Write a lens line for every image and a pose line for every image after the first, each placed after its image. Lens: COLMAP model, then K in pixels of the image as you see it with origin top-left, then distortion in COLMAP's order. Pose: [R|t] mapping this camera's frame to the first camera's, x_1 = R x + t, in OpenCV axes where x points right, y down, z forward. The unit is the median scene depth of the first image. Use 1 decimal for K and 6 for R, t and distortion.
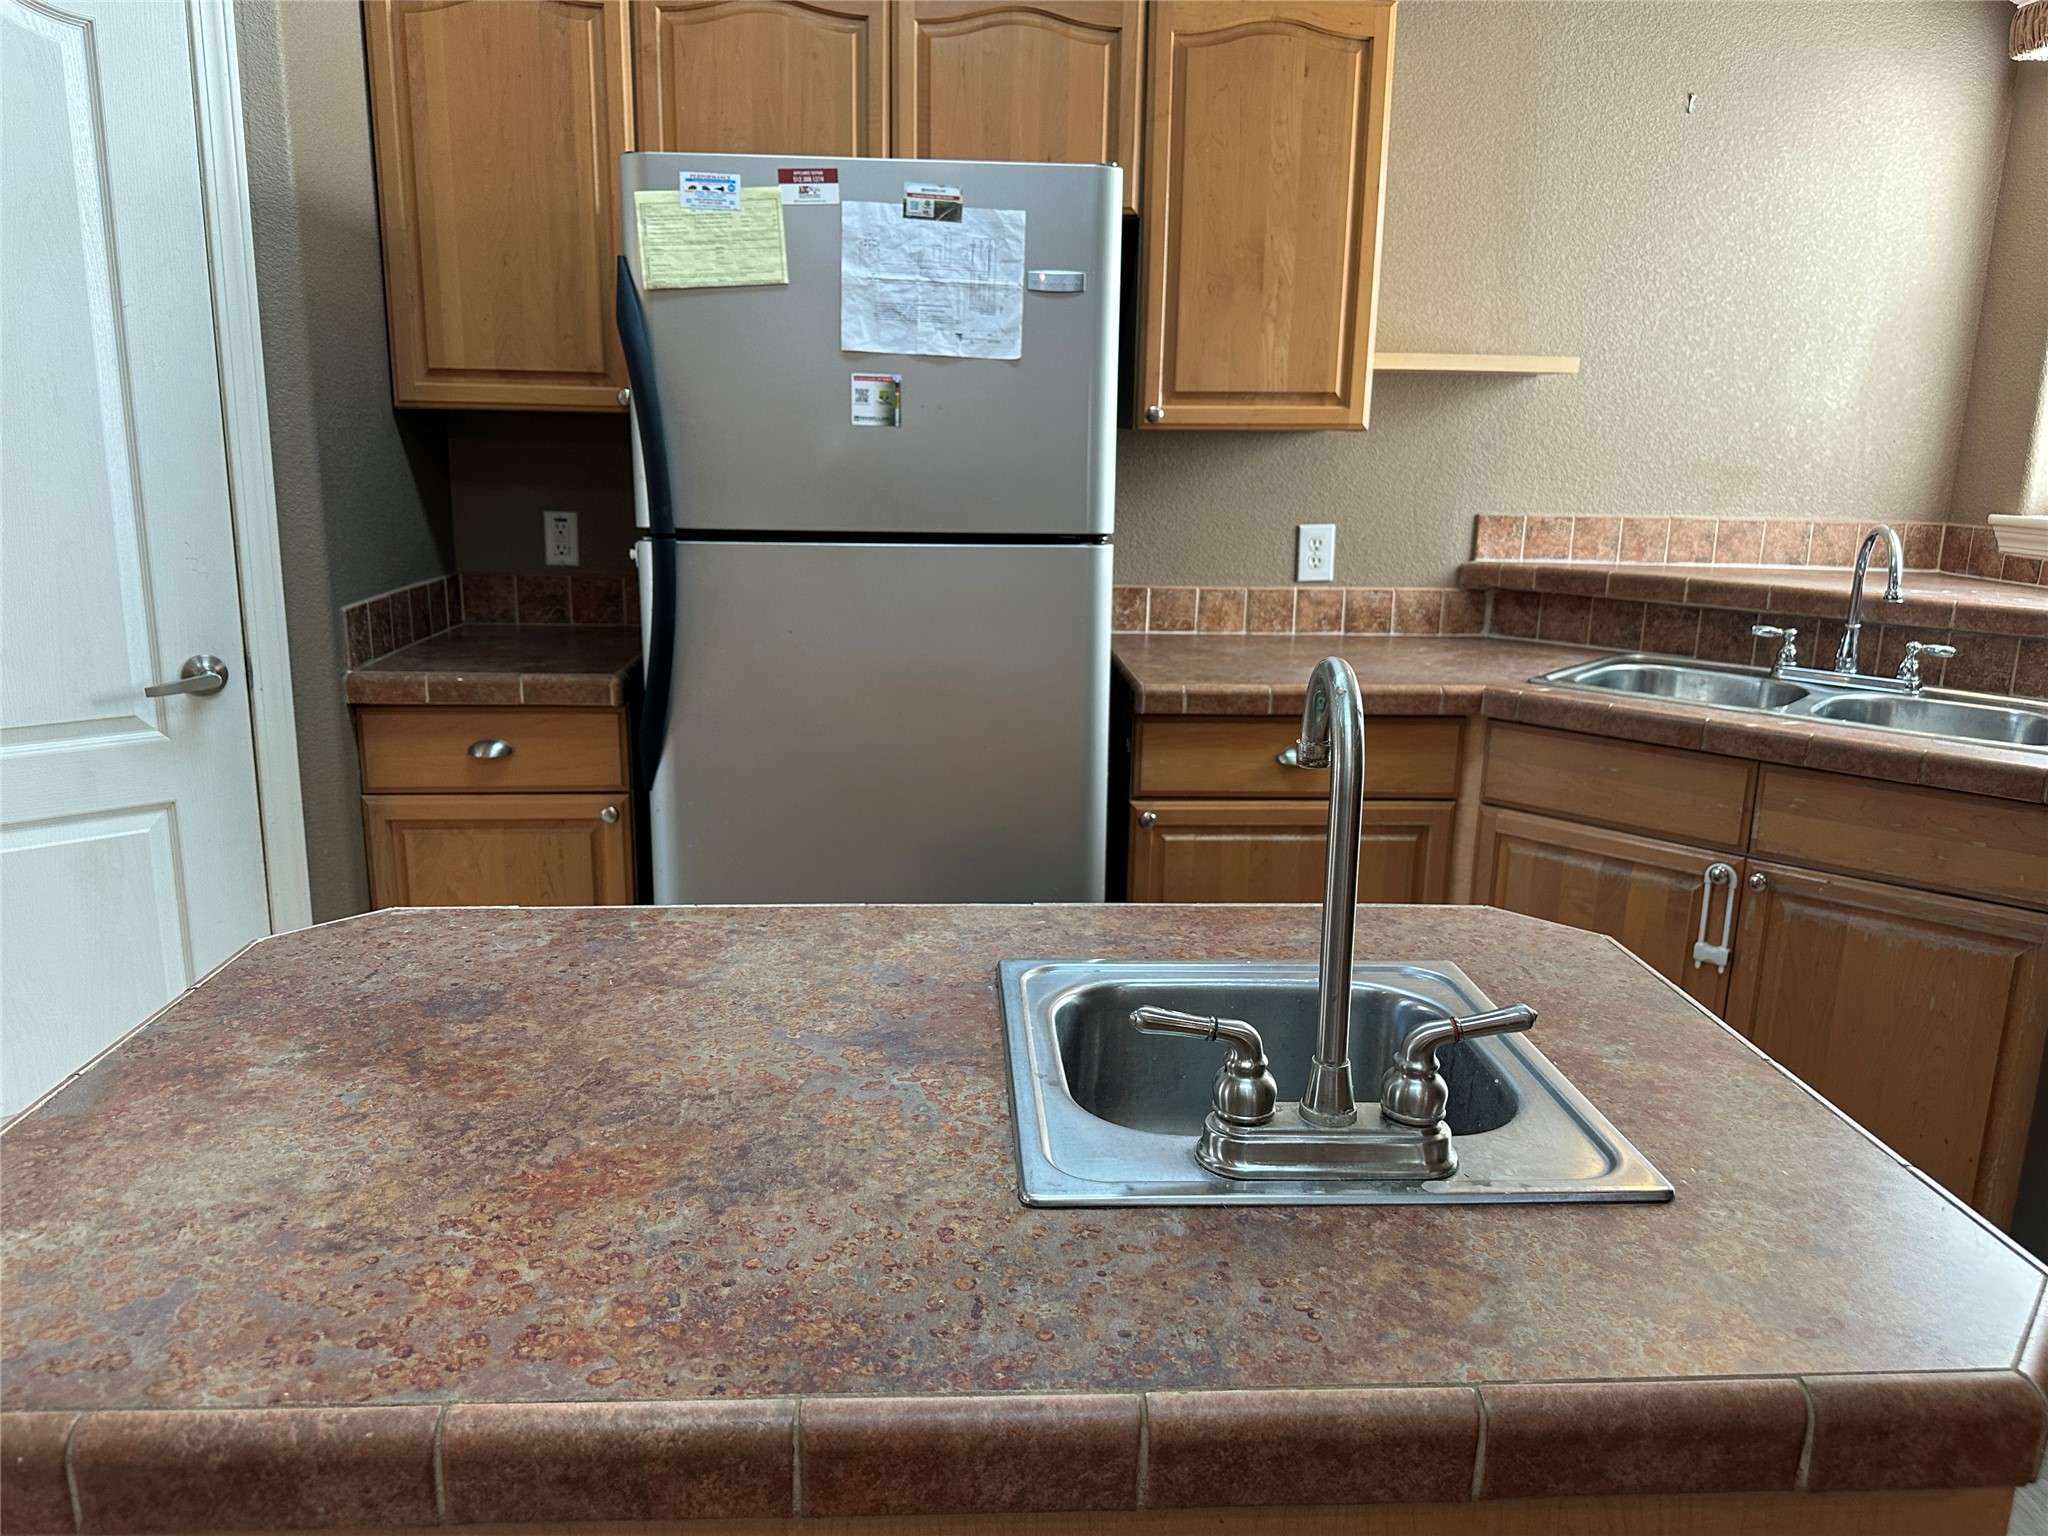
lens RADIAL K [[1437.4, 0, 1036.4], [0, 1437.4, 758.7], [0, 0, 1]] dist [0.147388, -0.295247]
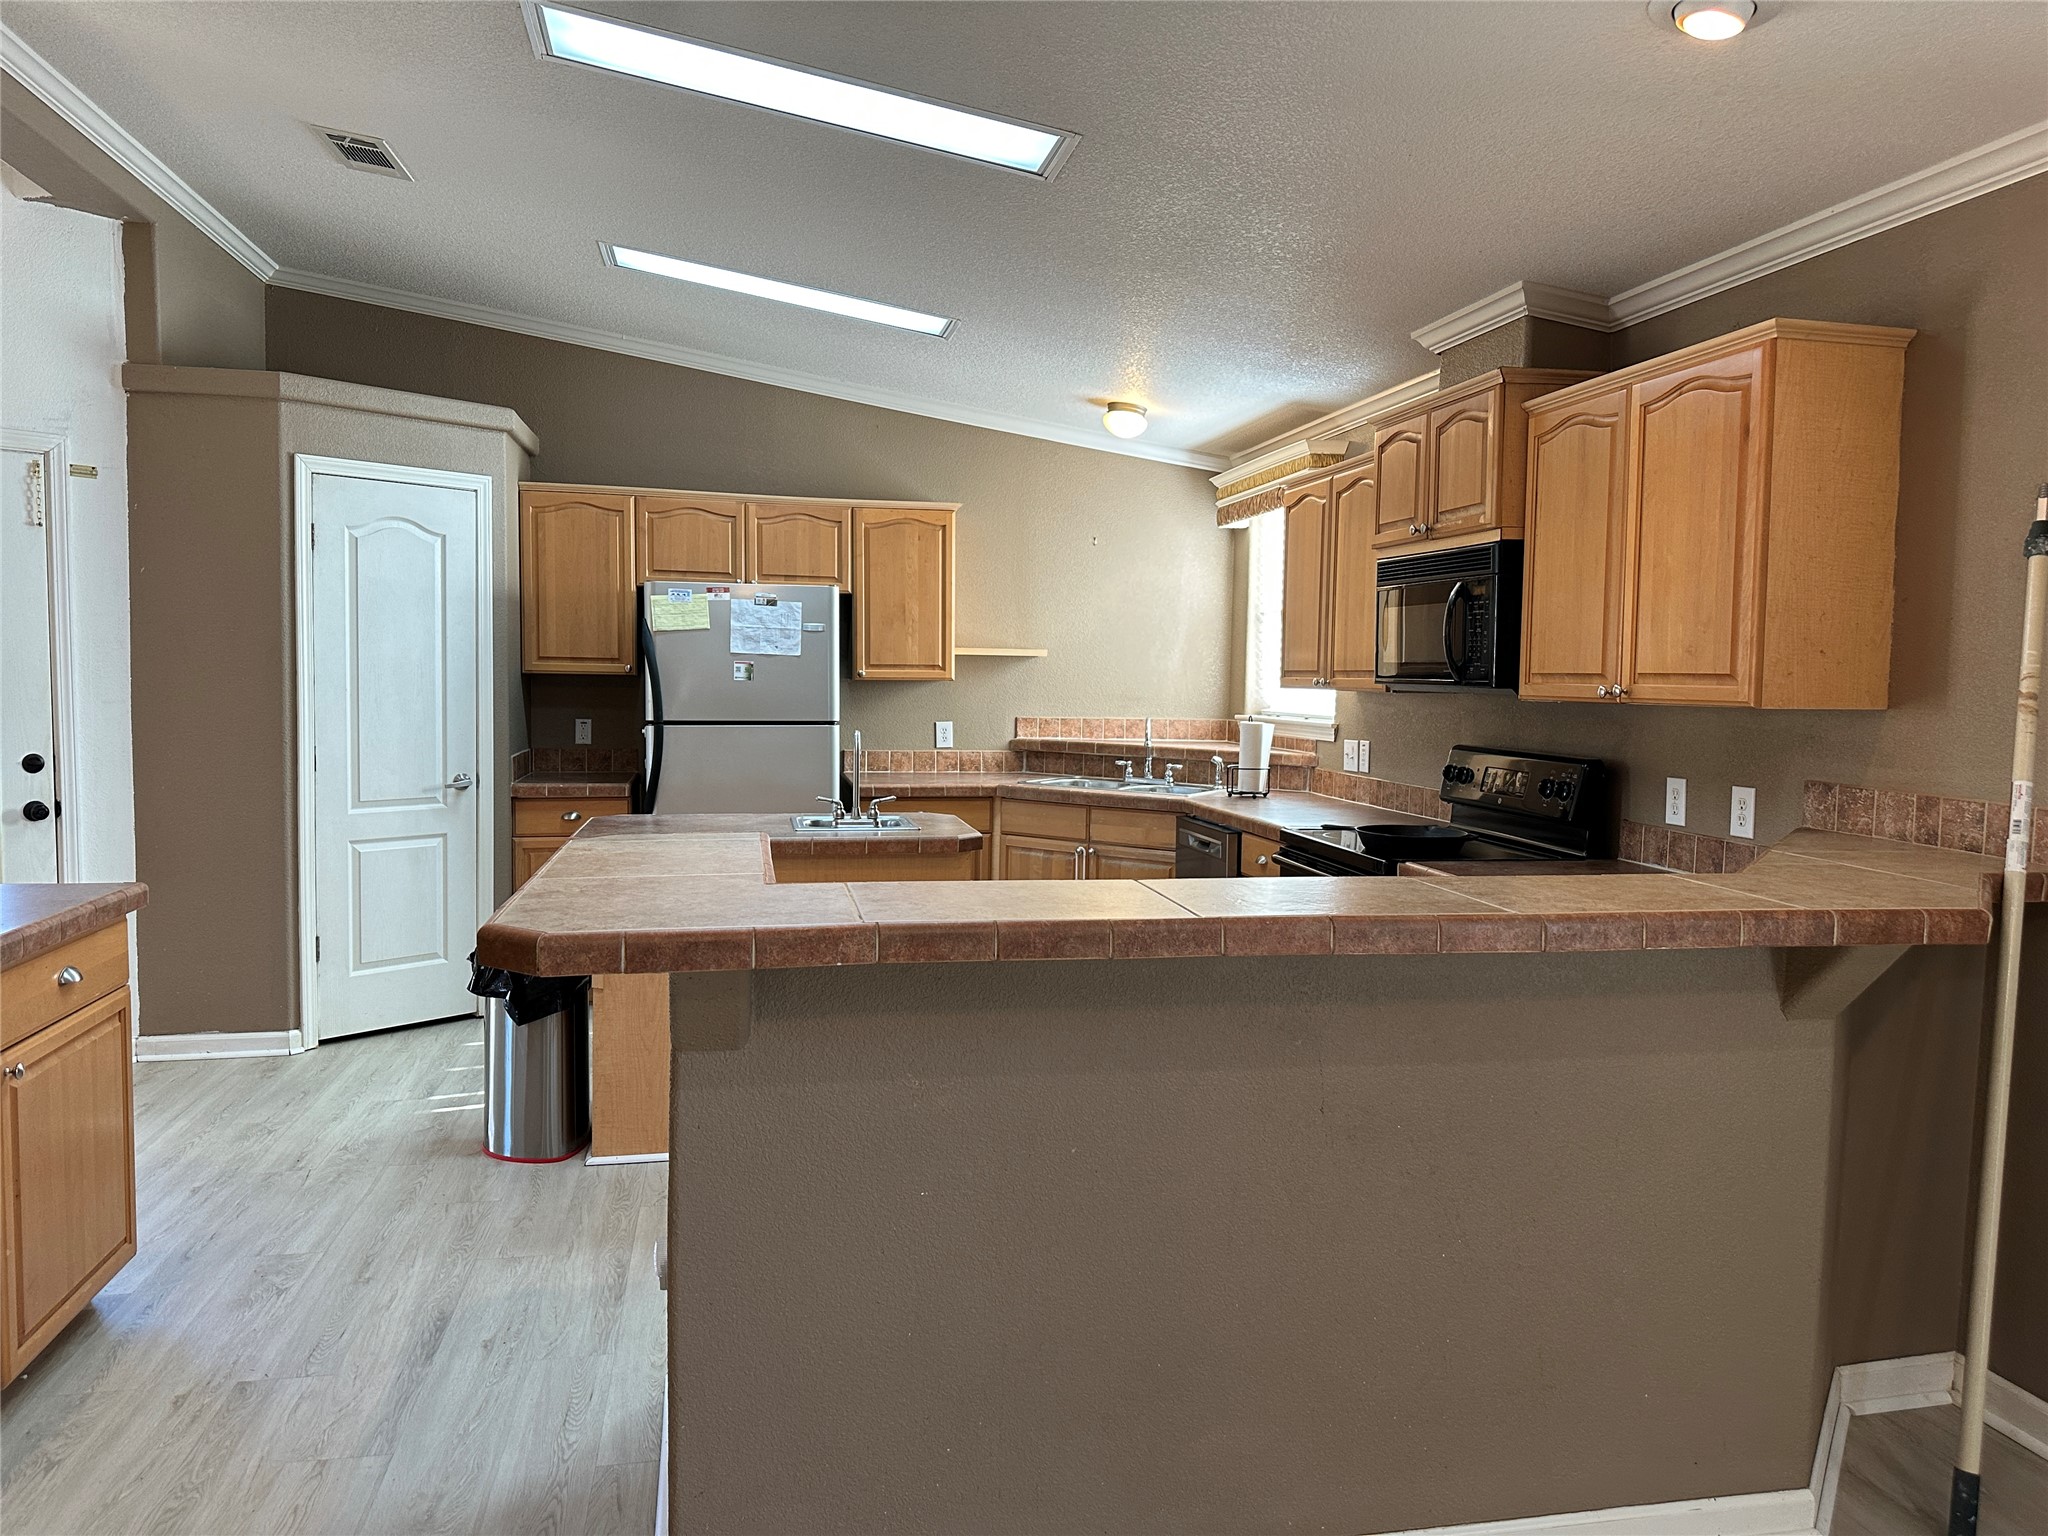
lens RADIAL K [[1425.4, 0, 1040.4], [0, 1425.4, 758.6], [0, 0, 1]] dist [0.116296, -0.159861]
pose [[0.990262, -0.013464, 0.138566, 0.051630], [0.034961, 0.987468, -0.153897, 0.286976], [-0.134758, 0.157243, 0.978323, -1.391736]]
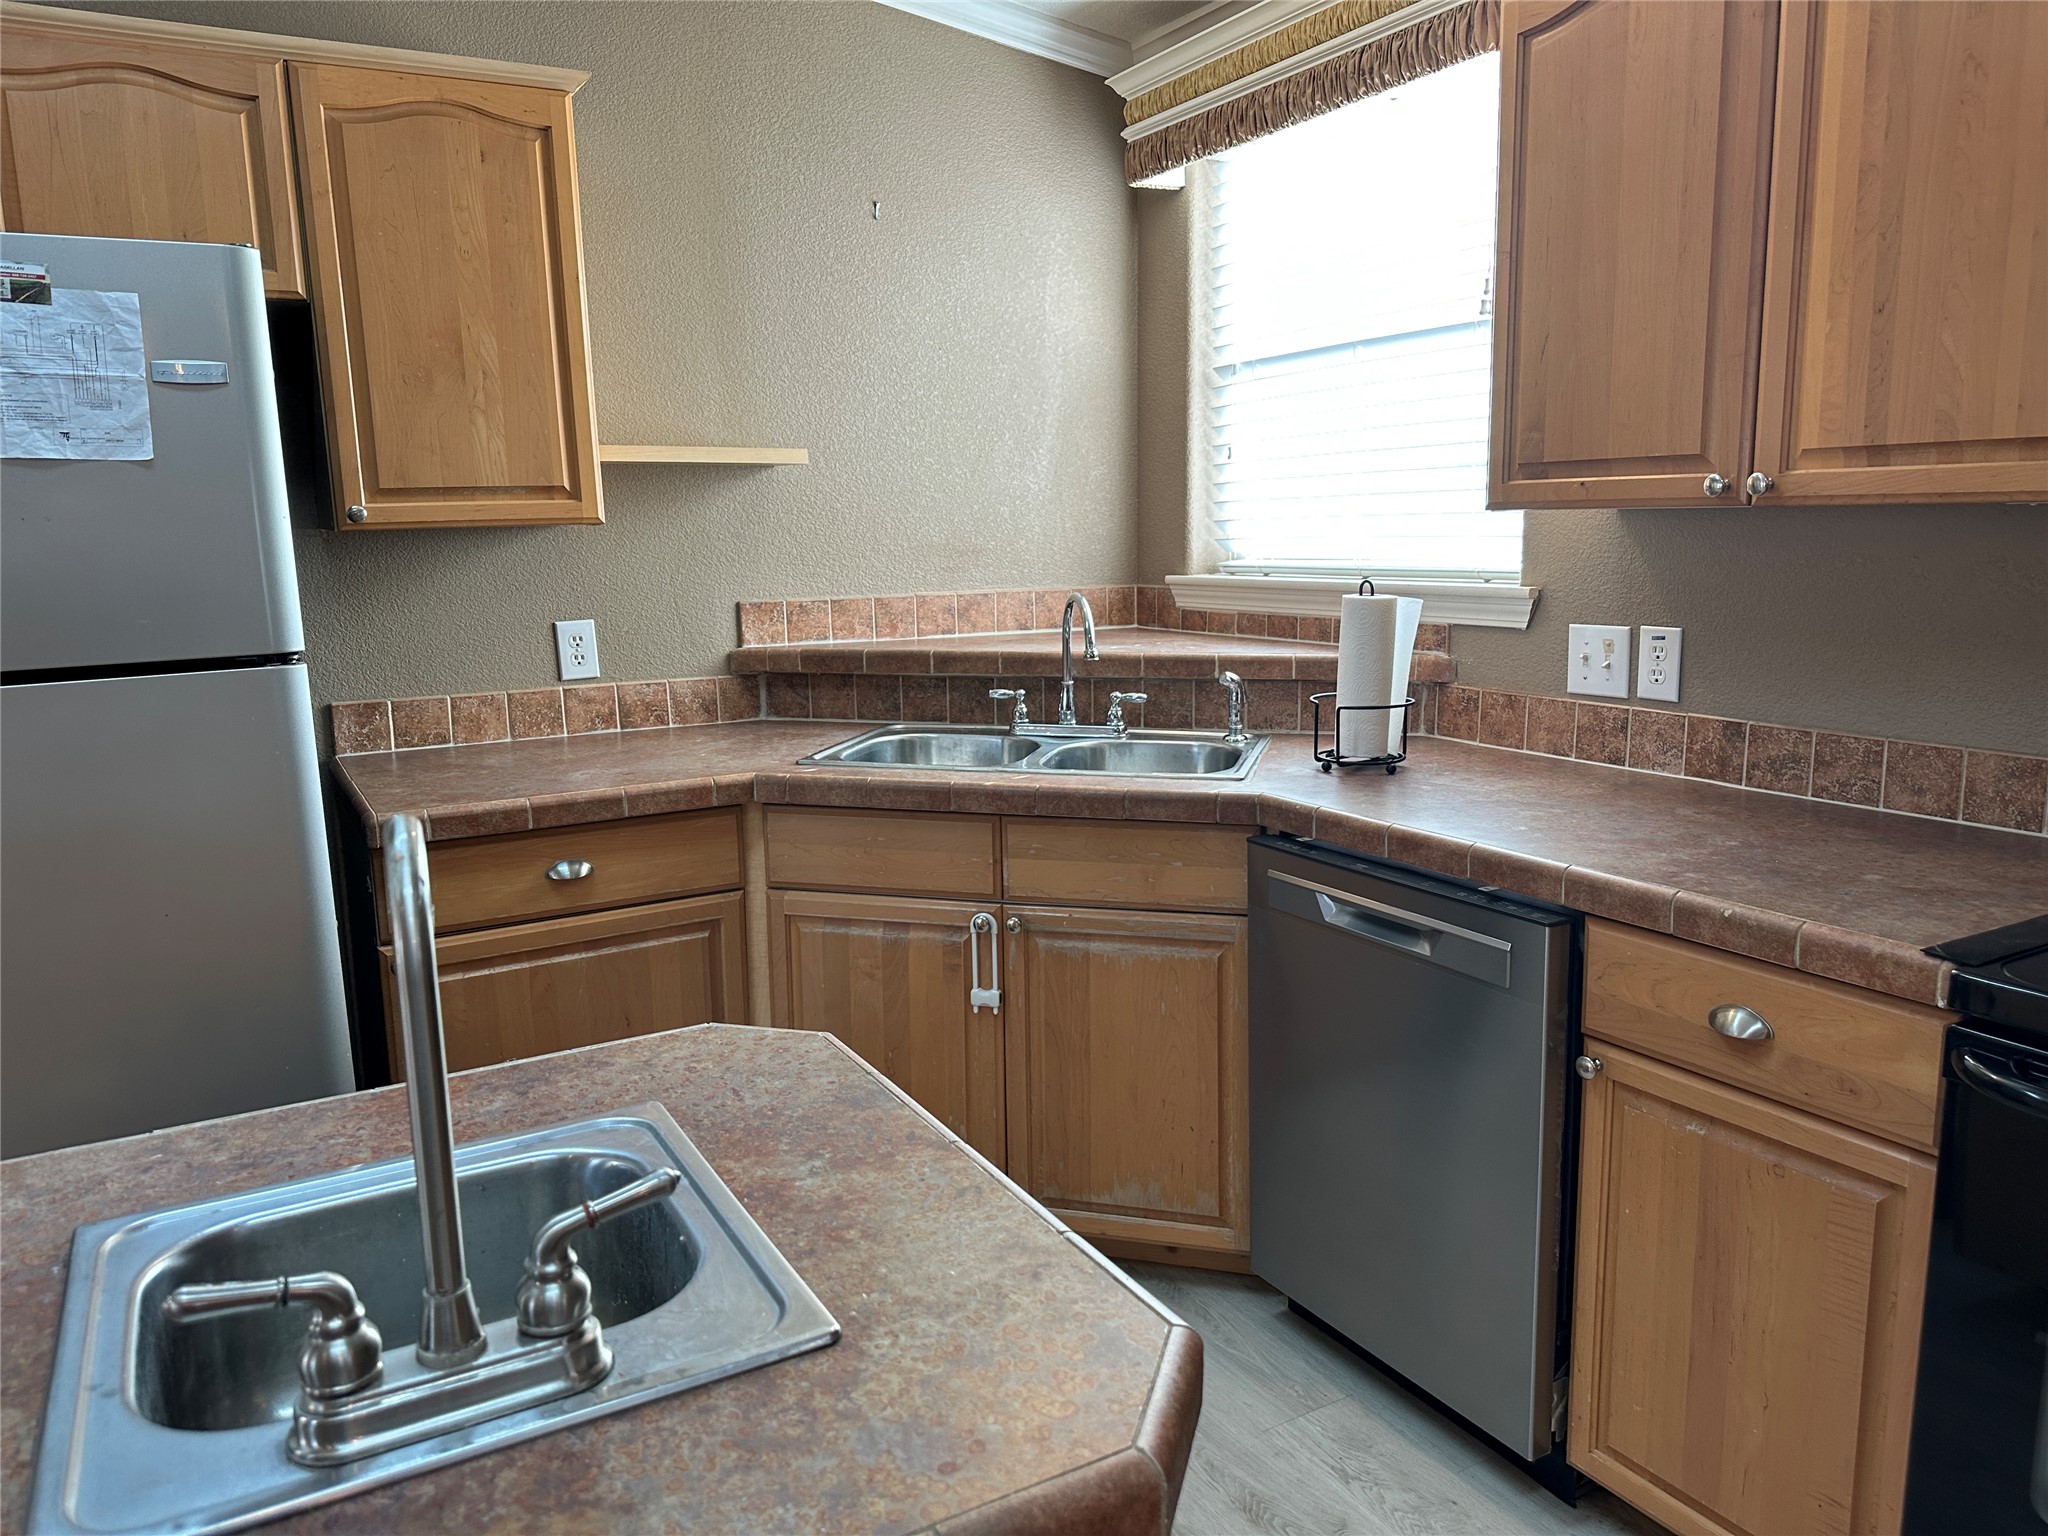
lens RADIAL K [[1425.4, 0, 1040.4], [0, 1425.4, 758.6], [0, 0, 1]] dist [0.116296, -0.159861]
pose [[0.896097, -0.111642, 0.429588, 0.063298], [0.133776, 0.990777, -0.021565, -0.012188], [-0.423218, 0.076792, 0.902768, 0.020261]]
